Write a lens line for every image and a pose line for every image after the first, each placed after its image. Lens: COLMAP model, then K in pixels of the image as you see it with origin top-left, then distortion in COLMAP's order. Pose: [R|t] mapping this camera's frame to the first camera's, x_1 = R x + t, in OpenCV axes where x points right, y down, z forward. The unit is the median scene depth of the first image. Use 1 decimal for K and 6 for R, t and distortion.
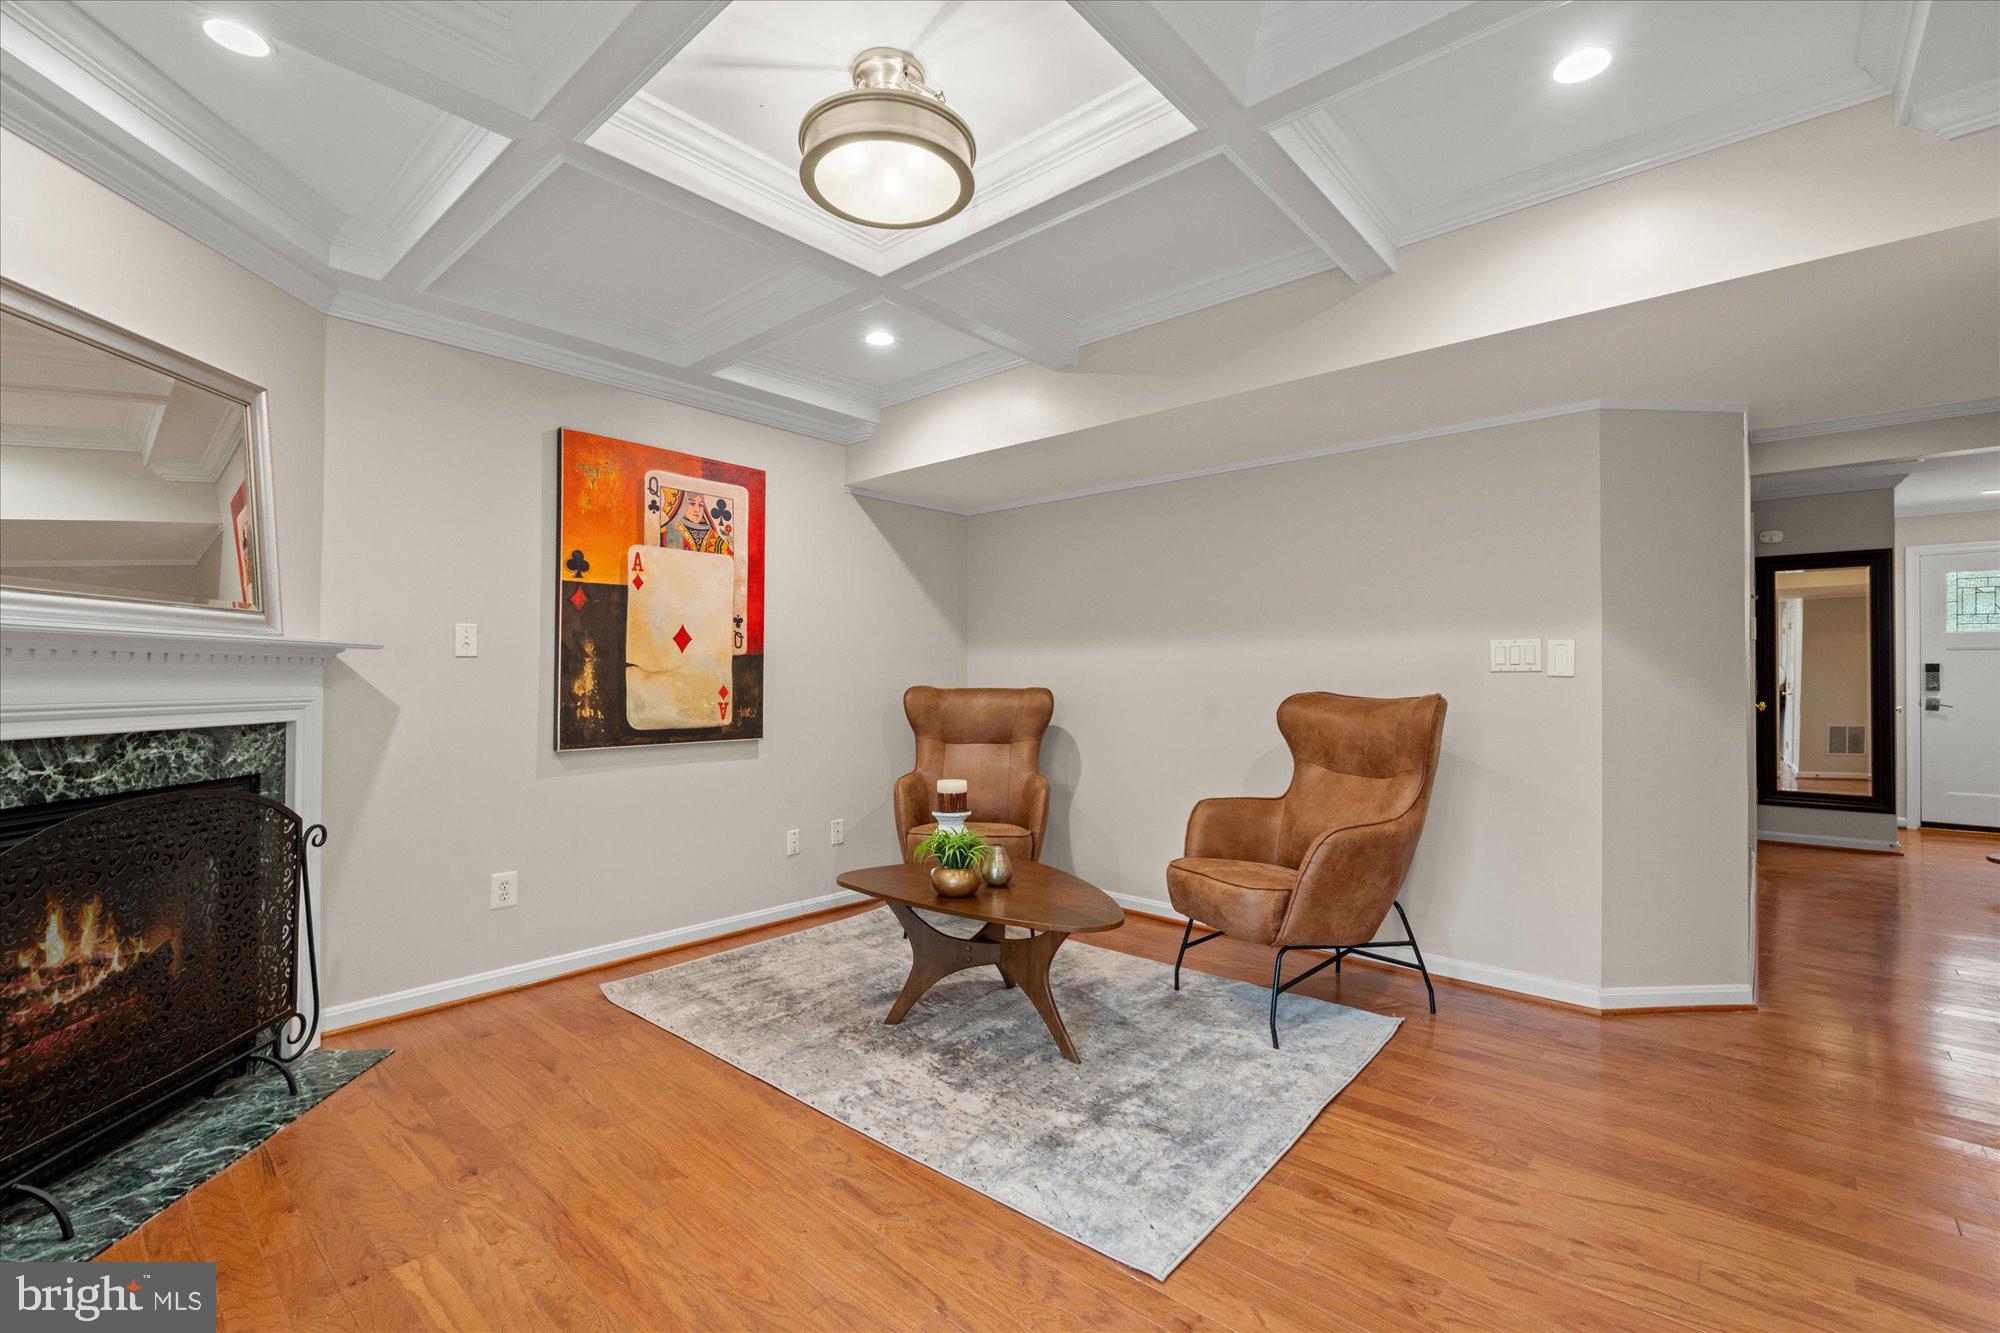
lens RADIAL K [[877.1, 0, 992.9], [0, 877.1, 661.0], [0, 0, 1]] dist [-0.001070, 0.000147]
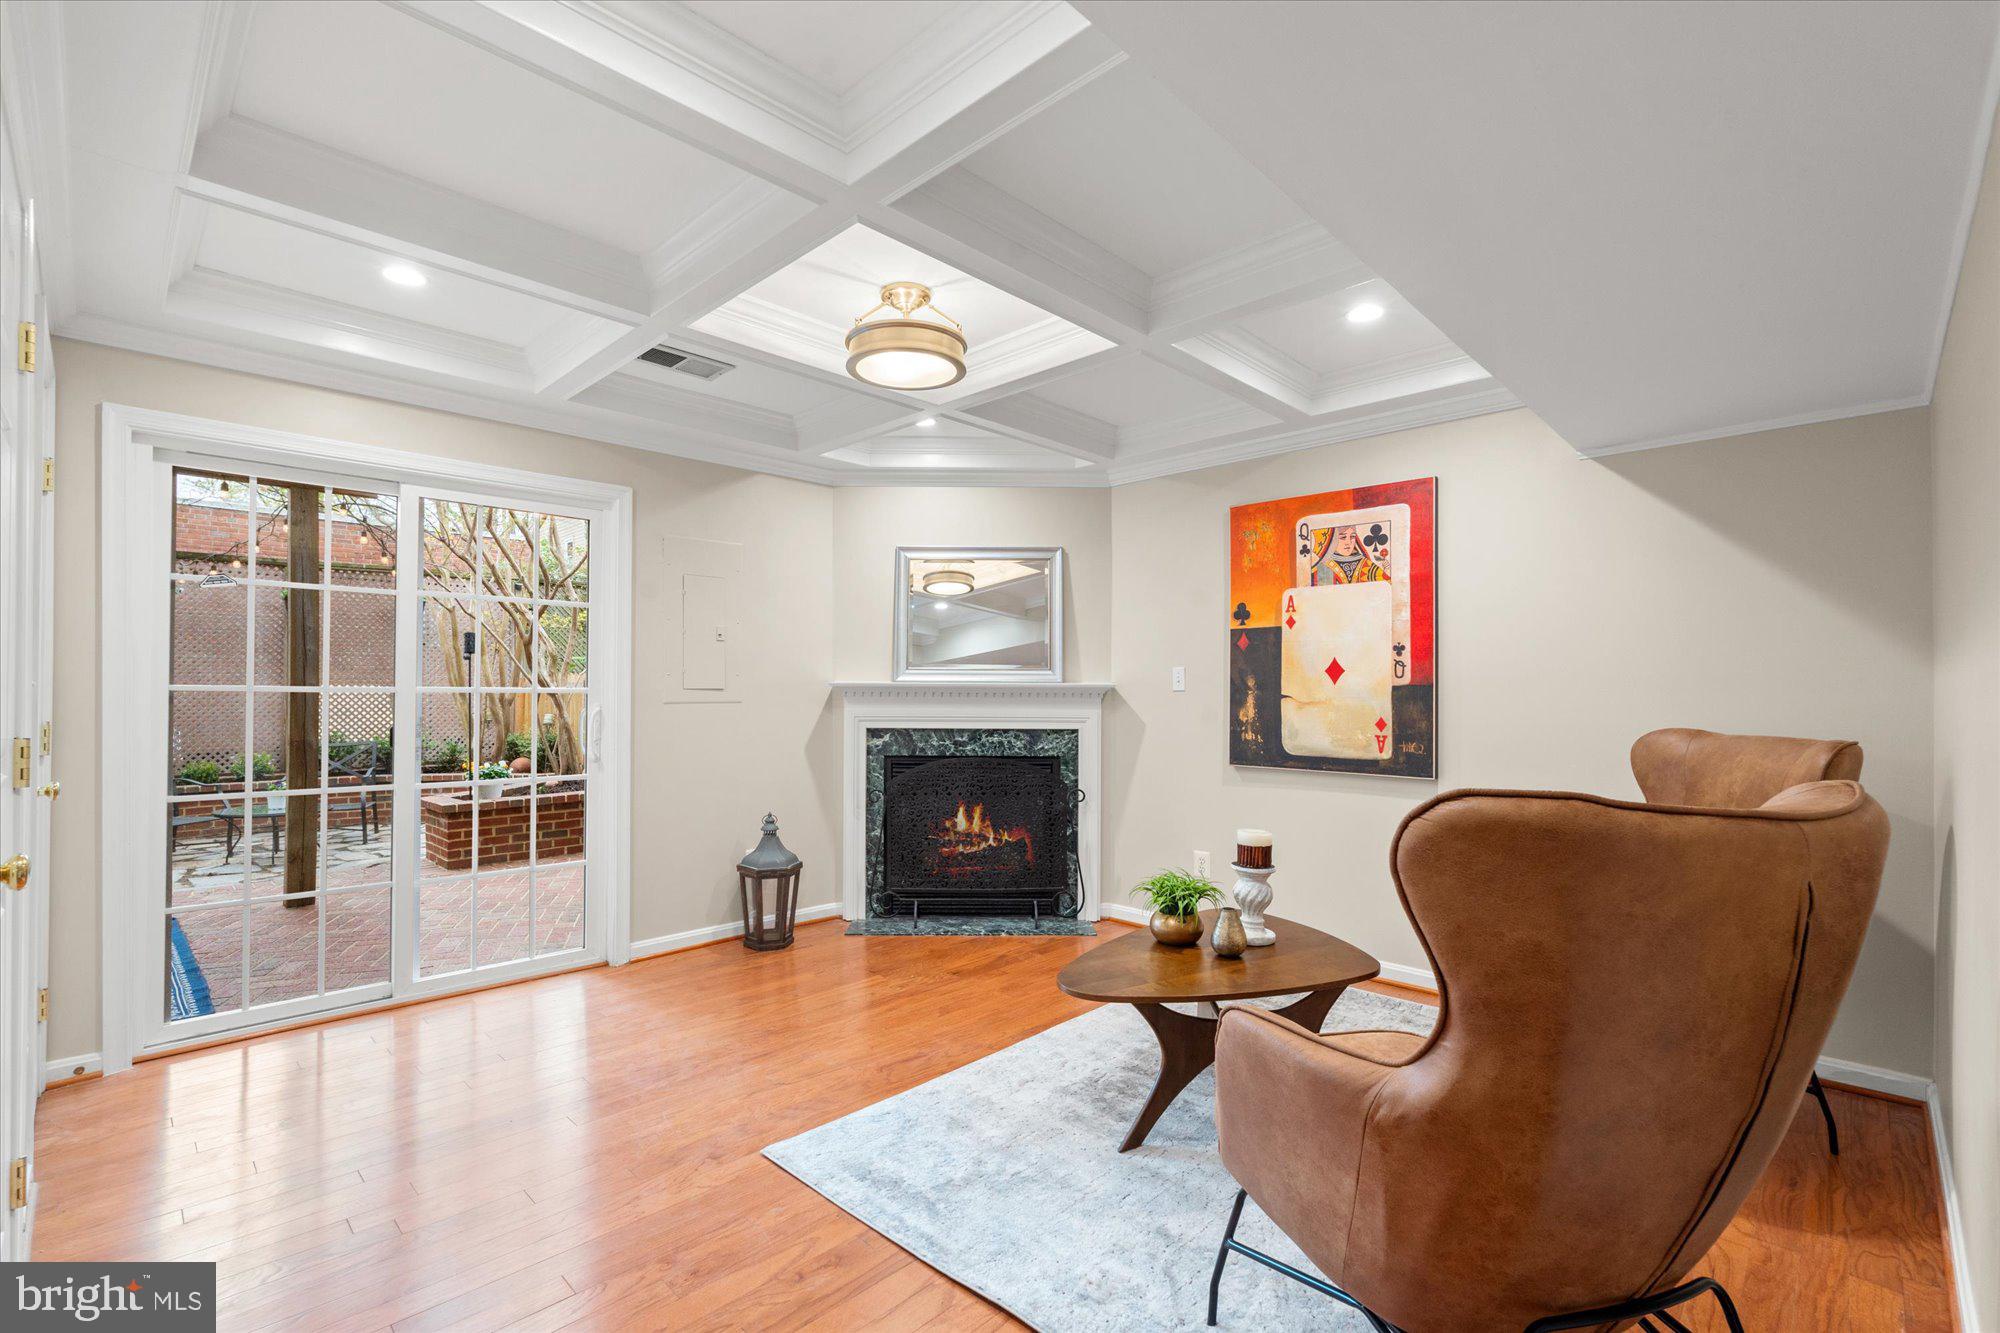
lens RADIAL K [[890.8, 0, 995.1], [0, 890.8, 676.7], [0, 0, 1]] dist [-0.001593, -0.000004]
pose [[-0.048070, -0.016846, -0.998702, 0.742522], [0.014136, 0.999746, -0.017544, -0.005878], [0.998744, -0.014961, -0.047820, 0.677021]]
